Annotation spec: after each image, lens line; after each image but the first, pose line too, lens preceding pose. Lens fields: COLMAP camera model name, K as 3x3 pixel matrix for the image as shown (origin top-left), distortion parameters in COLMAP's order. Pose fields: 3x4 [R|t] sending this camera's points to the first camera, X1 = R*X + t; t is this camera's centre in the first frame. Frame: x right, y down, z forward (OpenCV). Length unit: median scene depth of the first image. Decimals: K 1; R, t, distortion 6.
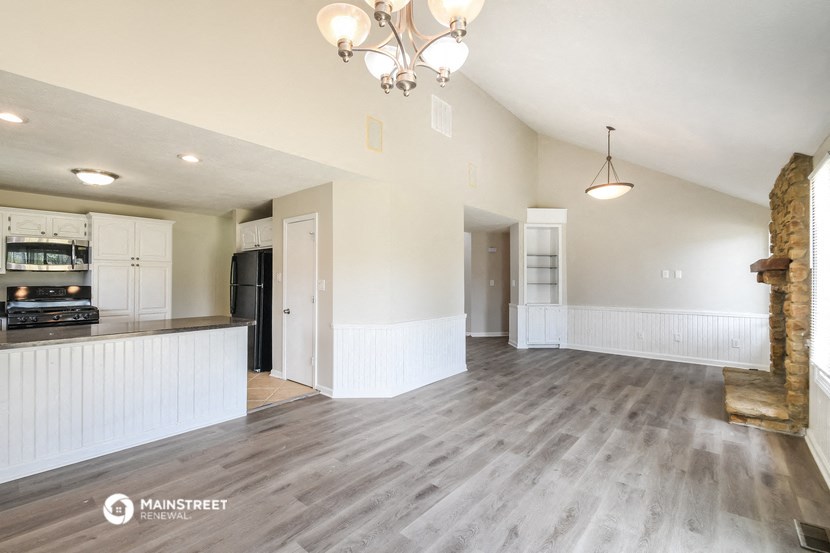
lens RADIAL K [[369.1, 0, 412.1], [0, 369.1, 274.5], [0, 0, 1]] dist [-0.000736, -0.000946]
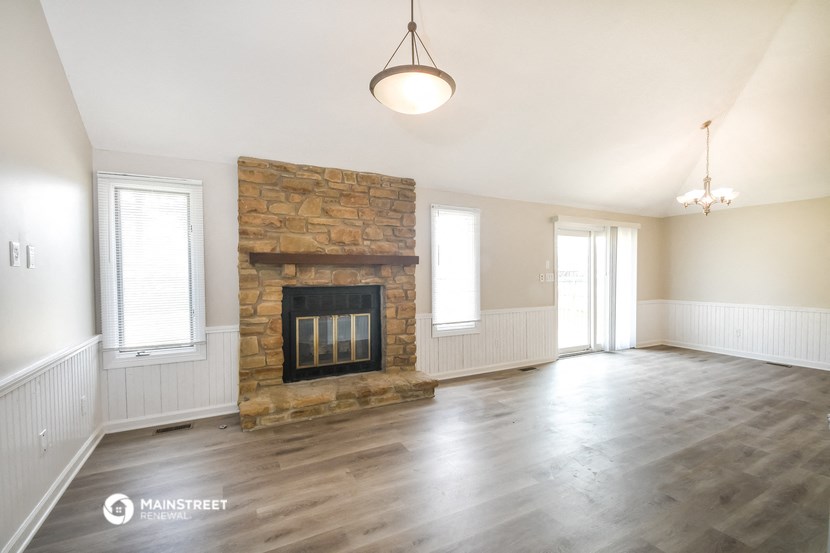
lens RADIAL K [[369.1, 0, 412.1], [0, 369.1, 274.5], [0, 0, 1]] dist [-0.000736, -0.000946]
pose [[-0.928262, -0.003576, 0.371910, 0.468465], [-0.003480, 0.999994, 0.000930, 0.014652], [-0.371911, -0.000431, -0.928268, 2.000436]]
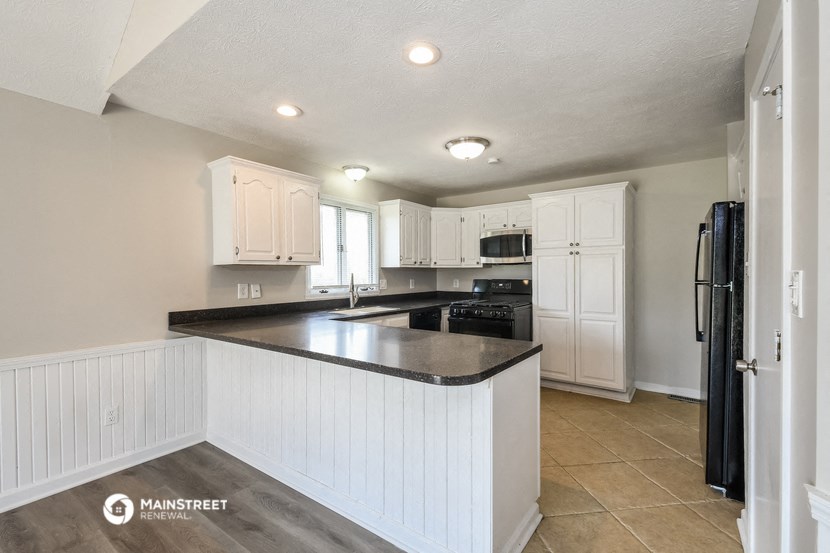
lens RADIAL K [[370.8, 0, 427.9], [0, 370.8, 276.4], [0, 0, 1]] dist [0.001025, 0.000075]
pose [[0.093543, 0.006609, -0.995593, -0.039180], [0.013842, 0.999873, 0.007938, 0.016434], [0.995519, -0.014524, 0.093440, 0.887329]]
